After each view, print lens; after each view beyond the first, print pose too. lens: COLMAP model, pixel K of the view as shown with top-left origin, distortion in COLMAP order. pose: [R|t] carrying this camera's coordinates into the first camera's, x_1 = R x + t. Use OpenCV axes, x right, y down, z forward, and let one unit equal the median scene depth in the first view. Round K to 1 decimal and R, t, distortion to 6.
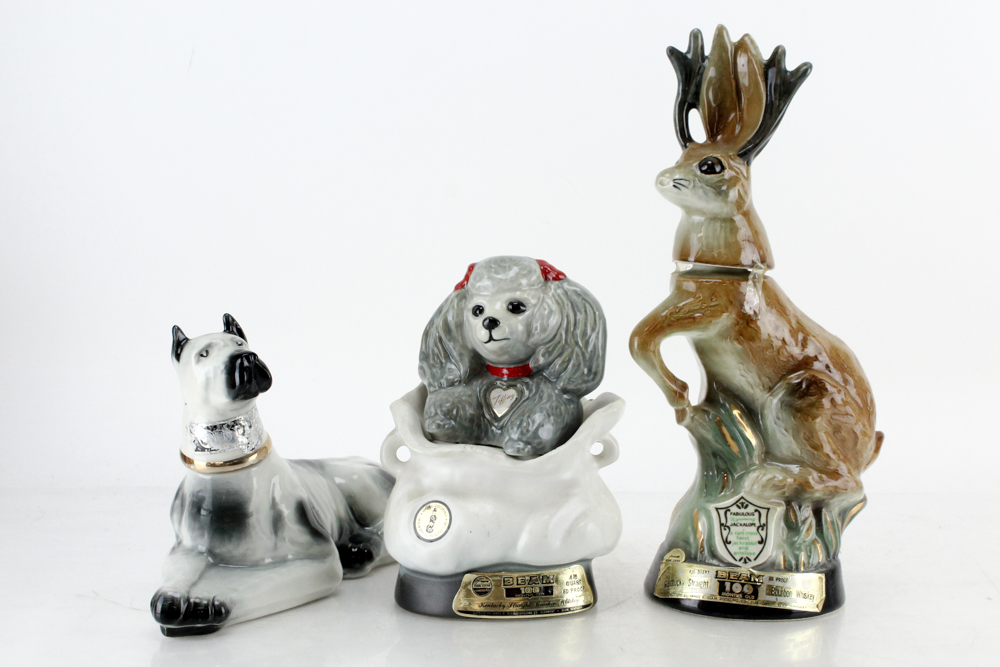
lens RADIAL K [[1617.2, 0, 480.7], [0, 1617.2, 308.4], [0, 0, 1]] dist [-0.018419, 0.000000]
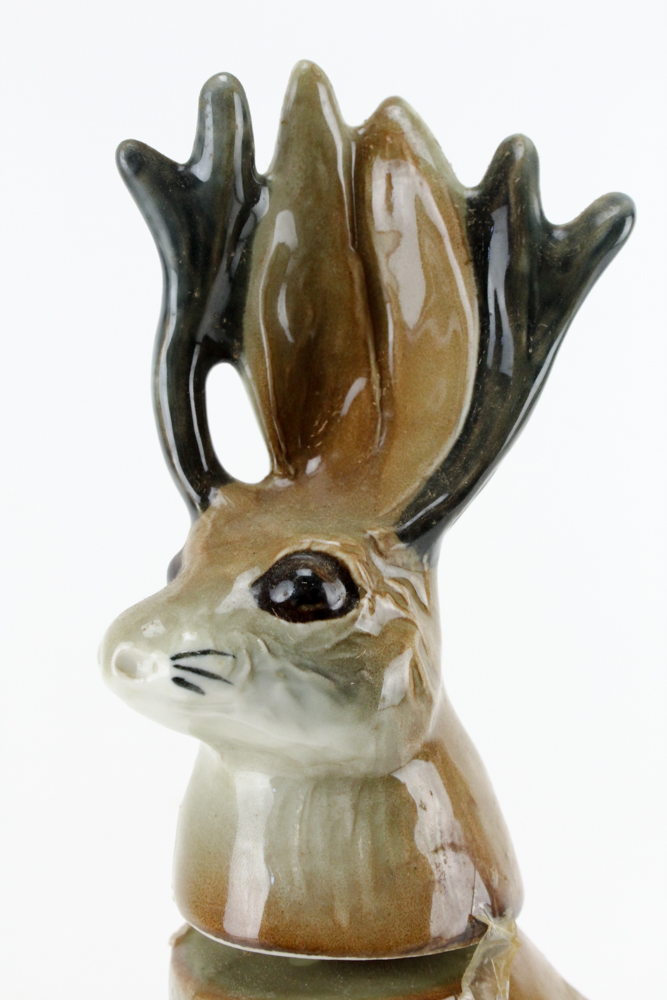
lens RADIAL K [[1787.4, 0, 334.2], [0, 1787.4, 502.3], [0, 0, 1]] dist [-0.021066, 0.000000]
pose [[0.967919, -0.051423, 0.245944, 0.074123], [0.048144, 0.998653, 0.019329, -0.106681], [-0.246607, -0.006868, 0.969091, 0.707325]]
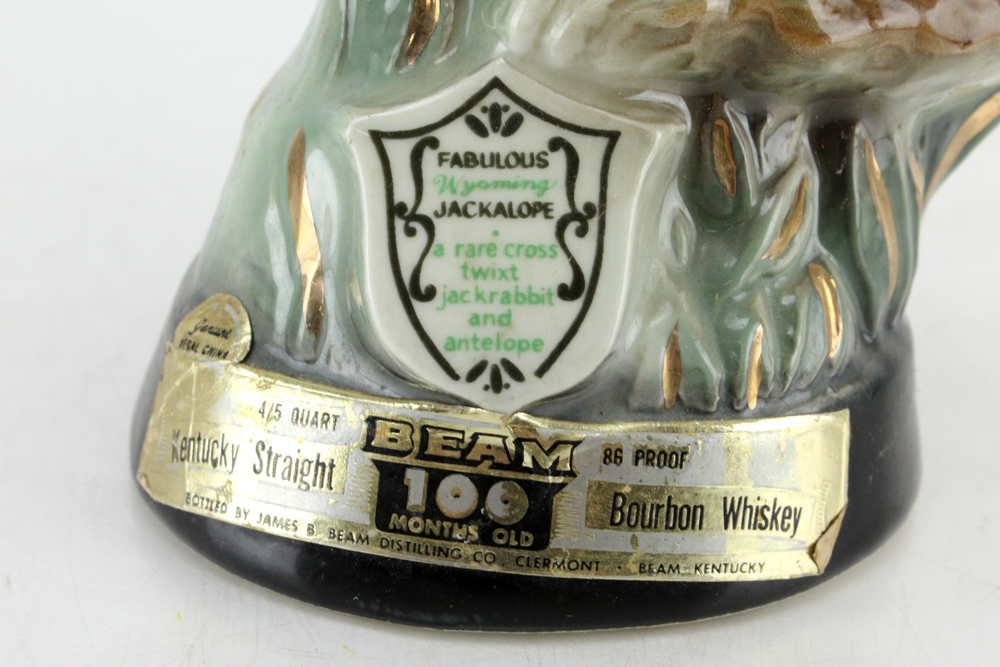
lens RADIAL K [[2011.5, 0, 501.1], [0, 2011.5, 336.7], [0, 0, 1]] dist [0.056153, 0.000000]
pose [[0.998104, -0.011970, 0.060369, 0.146255], [-0.006592, 0.954466, 0.298248, 0.068812], [-0.061190, -0.298081, 0.952577, 0.733377]]
